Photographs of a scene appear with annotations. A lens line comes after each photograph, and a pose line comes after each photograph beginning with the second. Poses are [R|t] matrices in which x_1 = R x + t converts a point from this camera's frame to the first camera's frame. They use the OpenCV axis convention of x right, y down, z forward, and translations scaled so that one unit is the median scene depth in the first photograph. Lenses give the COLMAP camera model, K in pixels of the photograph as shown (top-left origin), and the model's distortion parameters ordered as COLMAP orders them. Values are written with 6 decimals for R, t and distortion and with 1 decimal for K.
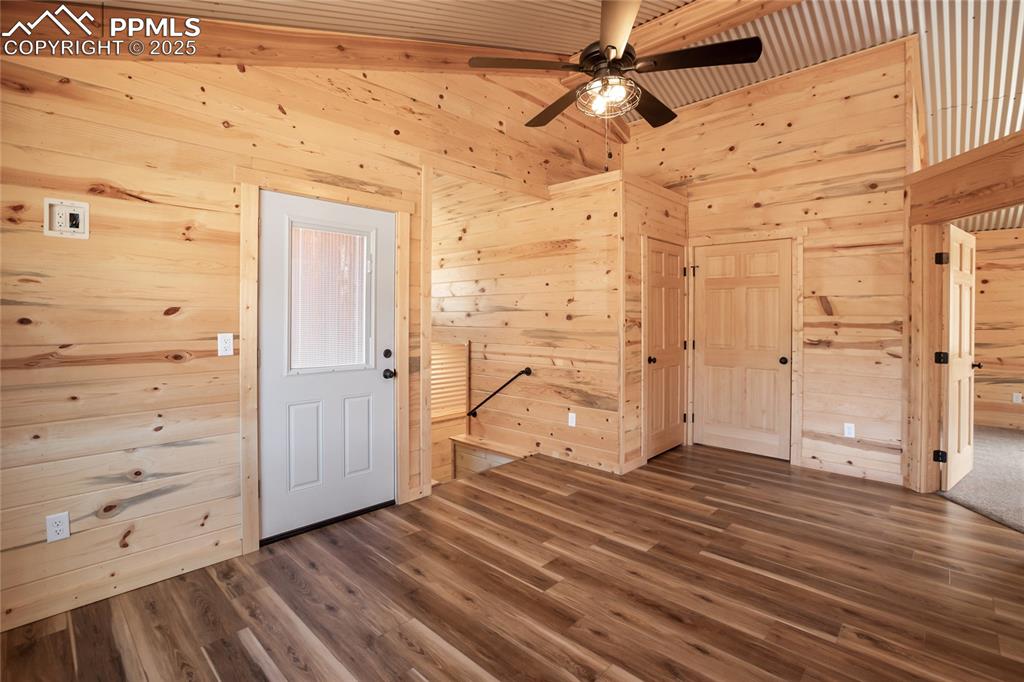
lens RADIAL K [[476.9, 0, 509.4], [0, 476.9, 325.4], [0, 0, 1]] dist [-0.046528, 0.013649]
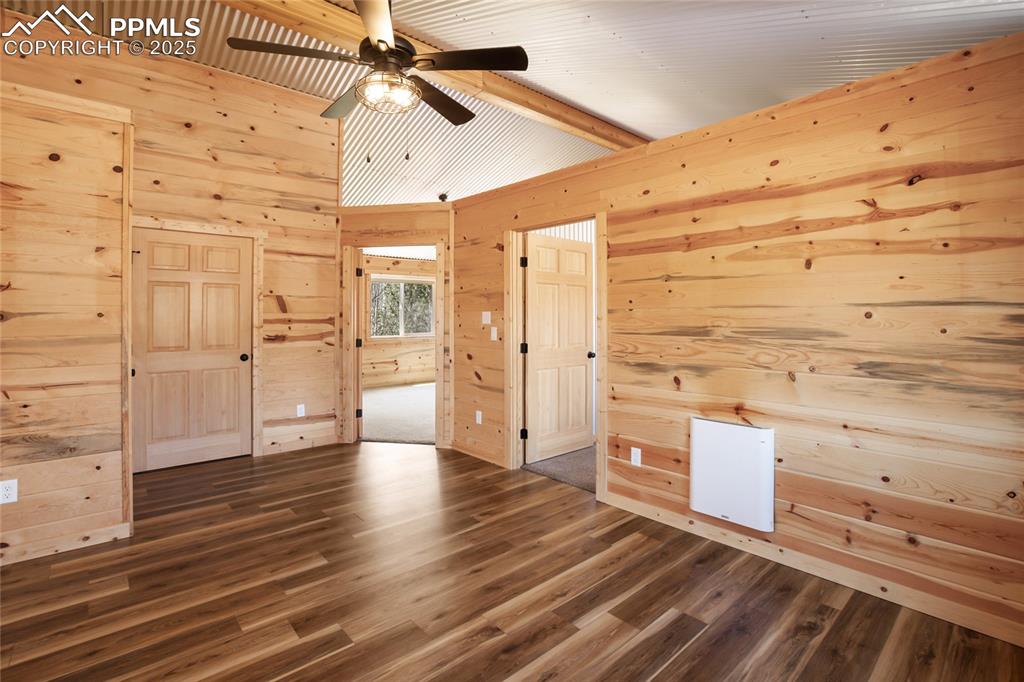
lens RADIAL K [[476.9, 0, 509.4], [0, 476.9, 325.4], [0, 0, 1]] dist [-0.046528, 0.013649]
pose [[0.089648, -0.024890, 0.995662, -0.474769], [0.021499, 0.999503, 0.023050, -0.007162], [-0.995741, 0.019339, 0.090139, 0.428447]]
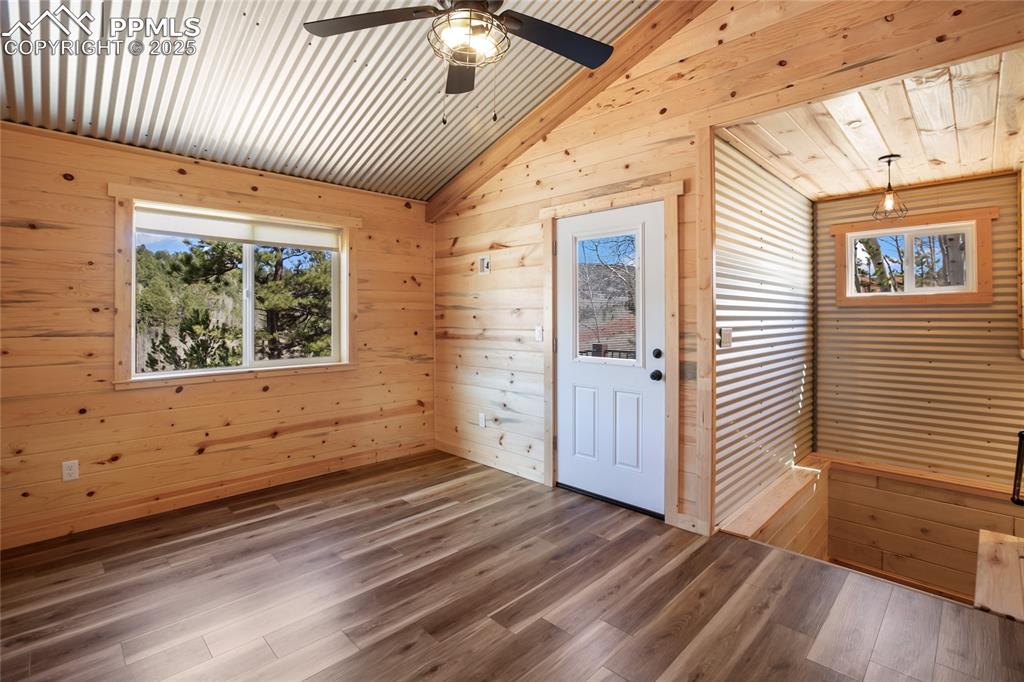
lens RADIAL K [[482.0, 0, 513.0], [0, 482.0, 316.4], [0, 0, 1]] dist [-0.045534, 0.014343]
pose [[-0.024042, 0.001023, -0.999710, 0.661847], [-0.013094, 0.999913, 0.001338, -0.010222], [0.999625, 0.013122, -0.024027, 0.711760]]
